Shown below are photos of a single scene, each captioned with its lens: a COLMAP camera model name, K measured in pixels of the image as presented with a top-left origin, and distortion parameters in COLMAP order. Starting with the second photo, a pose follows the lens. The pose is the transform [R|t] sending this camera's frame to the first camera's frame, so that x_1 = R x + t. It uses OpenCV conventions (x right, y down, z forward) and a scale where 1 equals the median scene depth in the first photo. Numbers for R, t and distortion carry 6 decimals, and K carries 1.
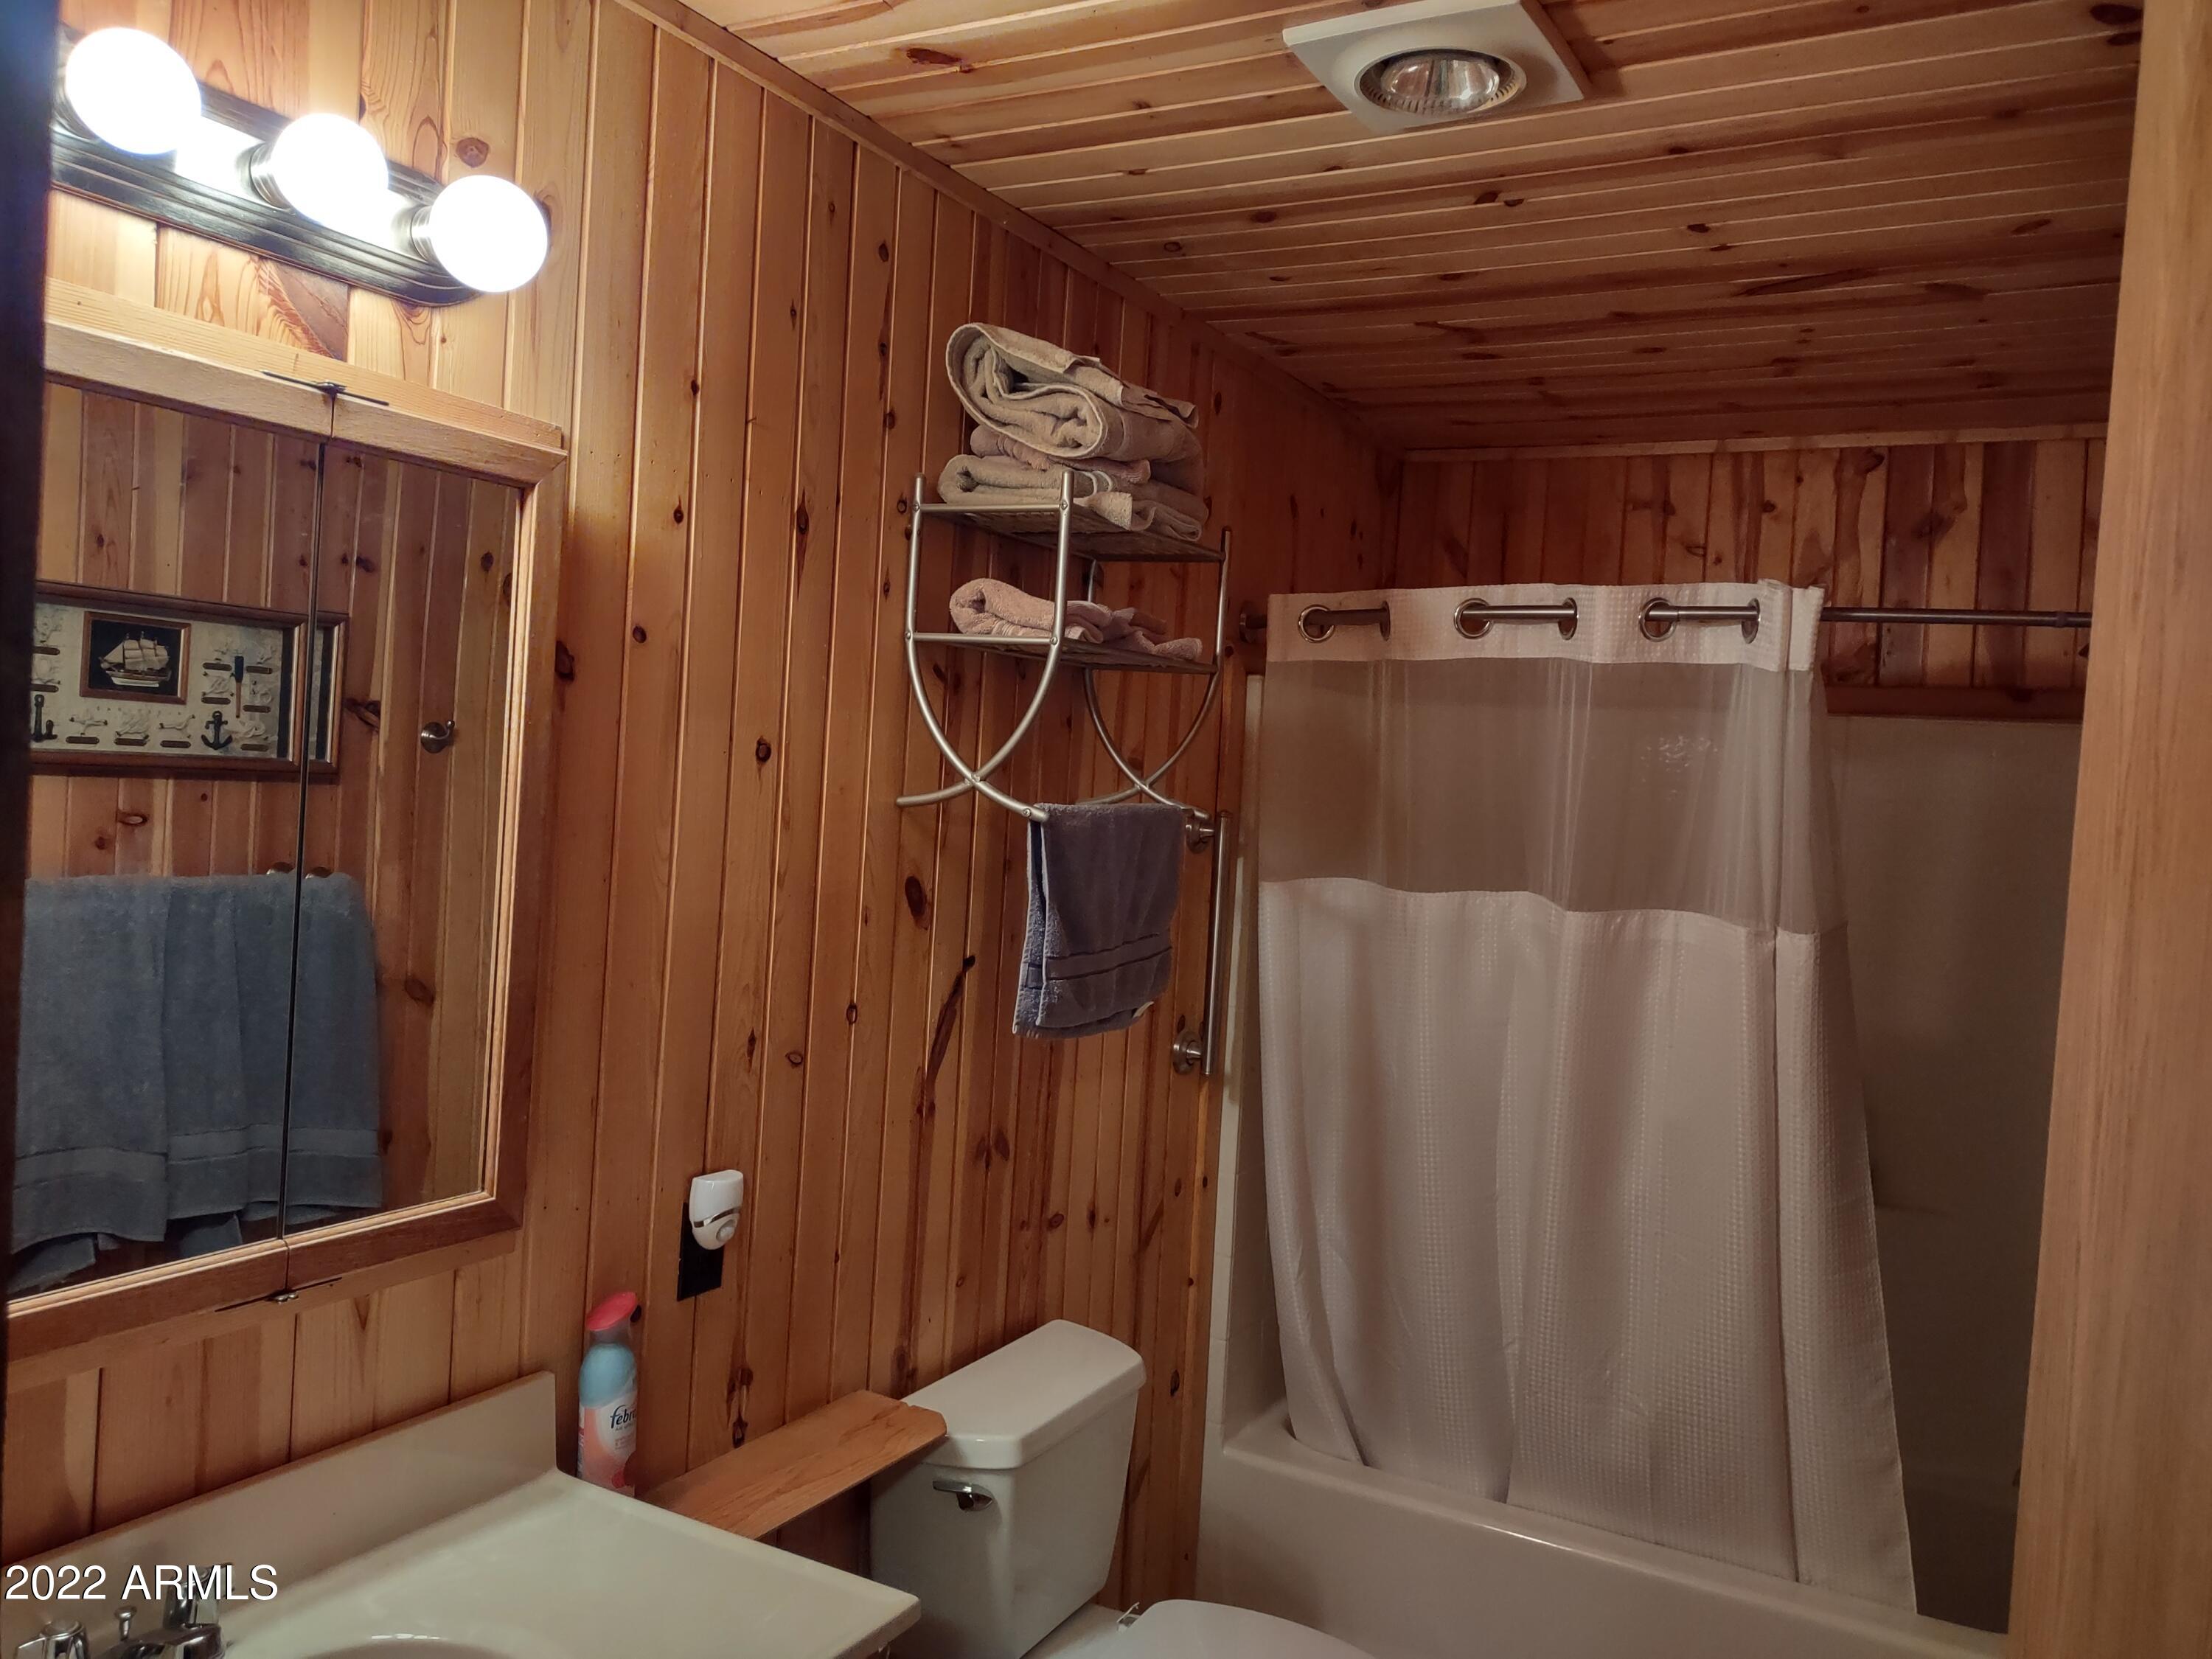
lens RADIAL K [[1672.0, 0, 1120.0], [0, 1672.0, 789.9], [0, 0, 1]] dist [0.076500, -0.116074]
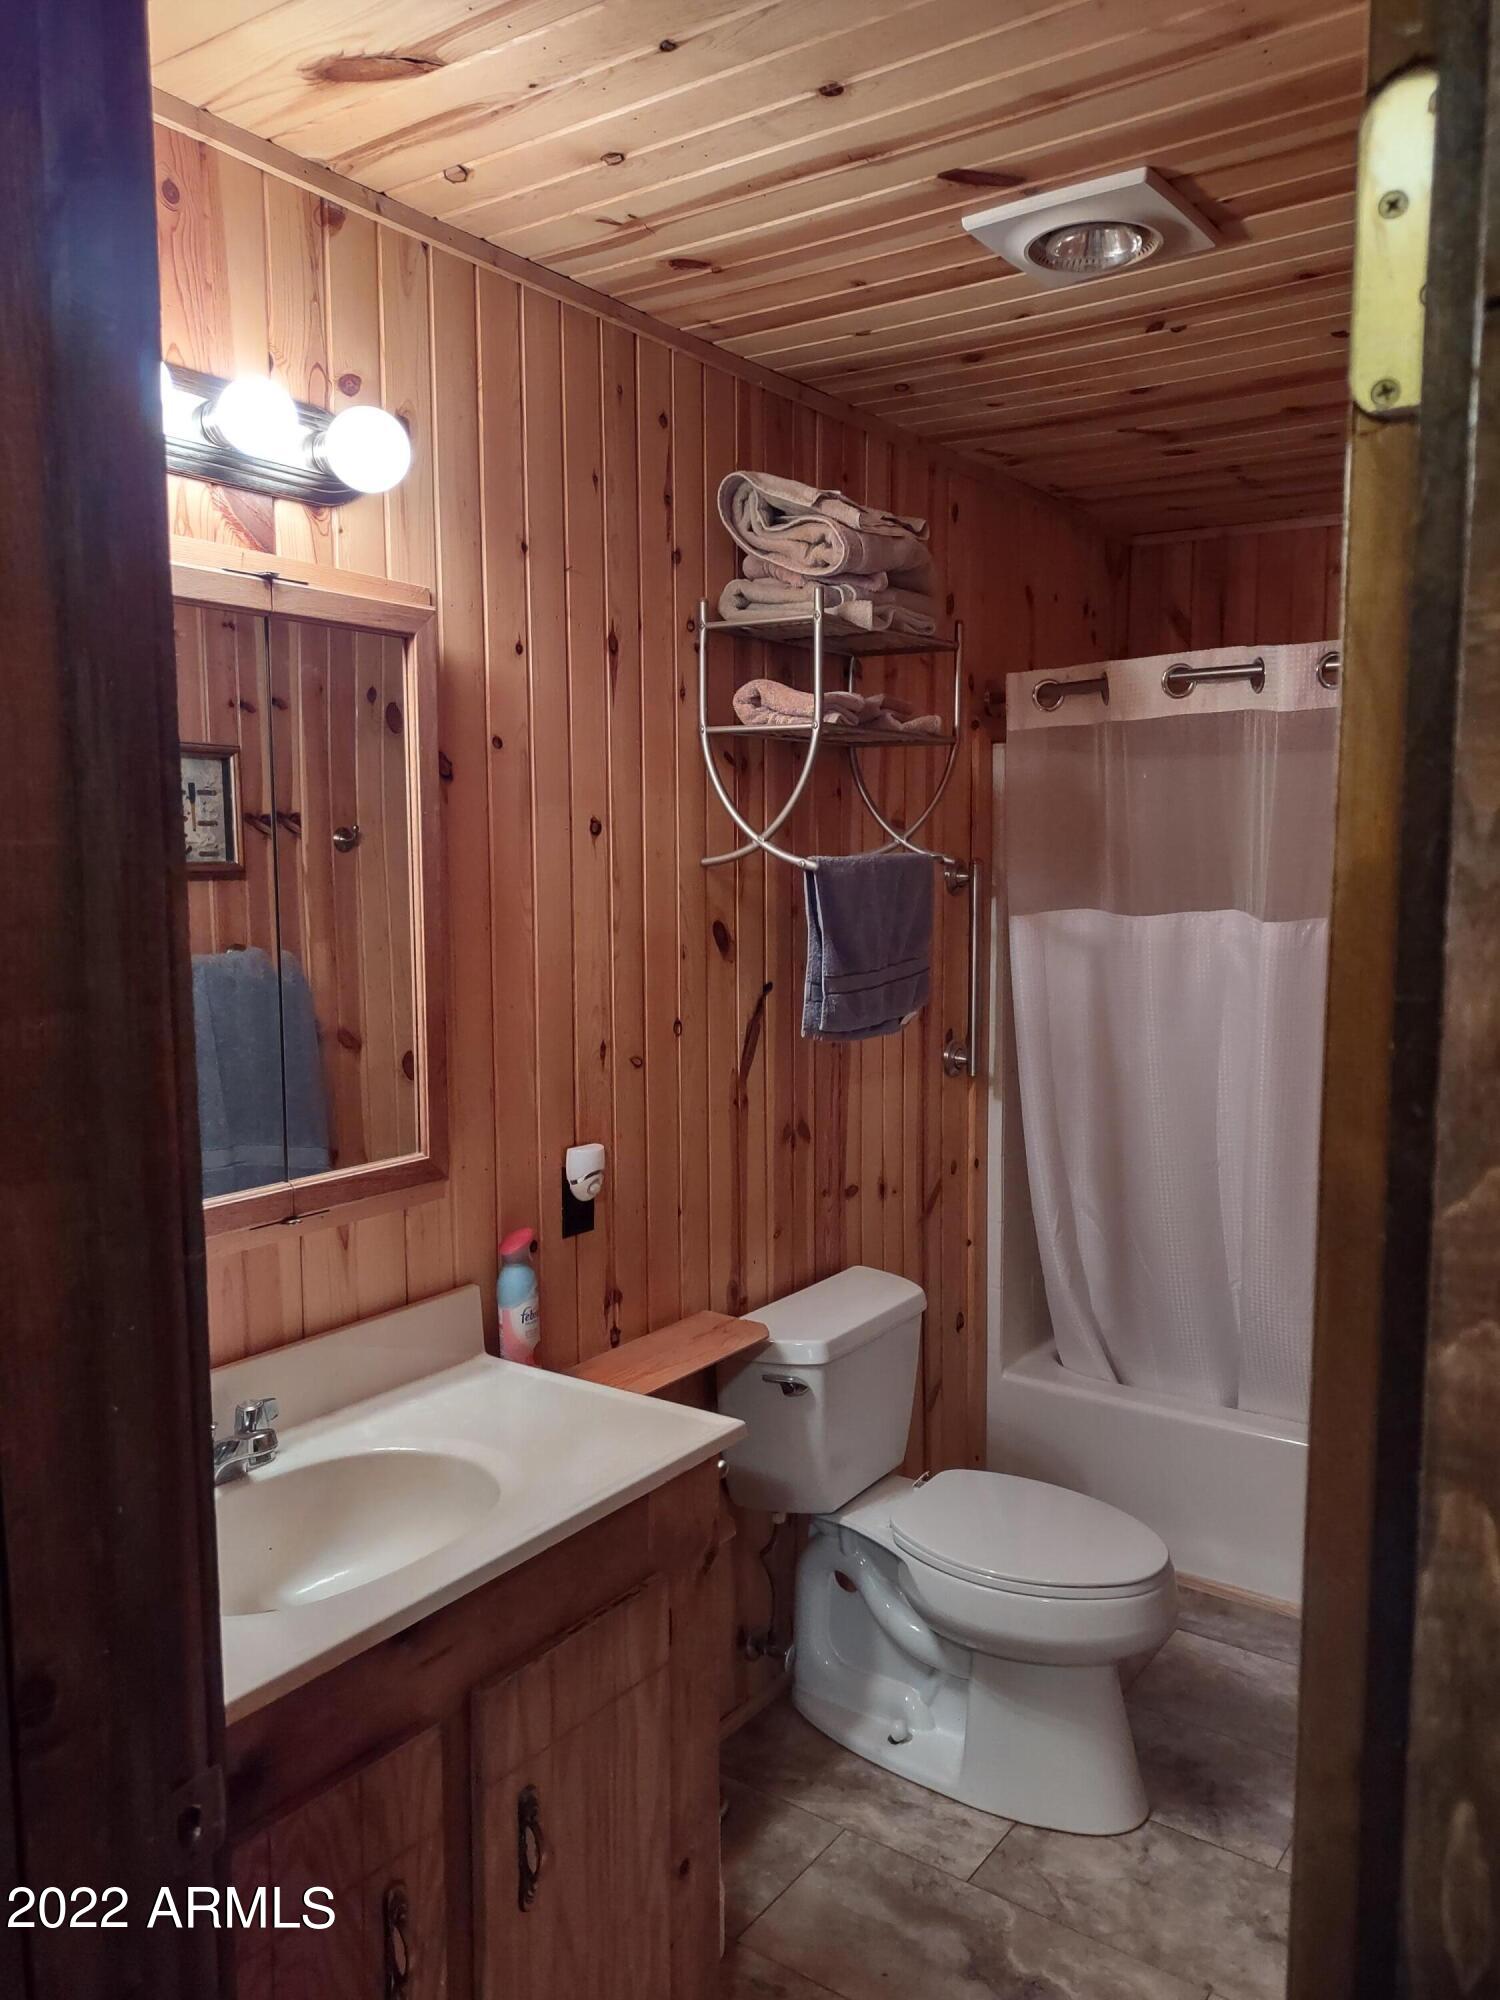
lens RADIAL K [[1511.8, 0, 767.7], [0, 1511.8, 990.9], [0, 0, 1]] dist [0.076500, -0.116074]
pose [[0.992633, -0.051319, -0.109751, 0.038342], [0.060123, 0.995101, 0.078475, 0.017606], [0.105186, -0.084496, 0.990856, -0.146136]]
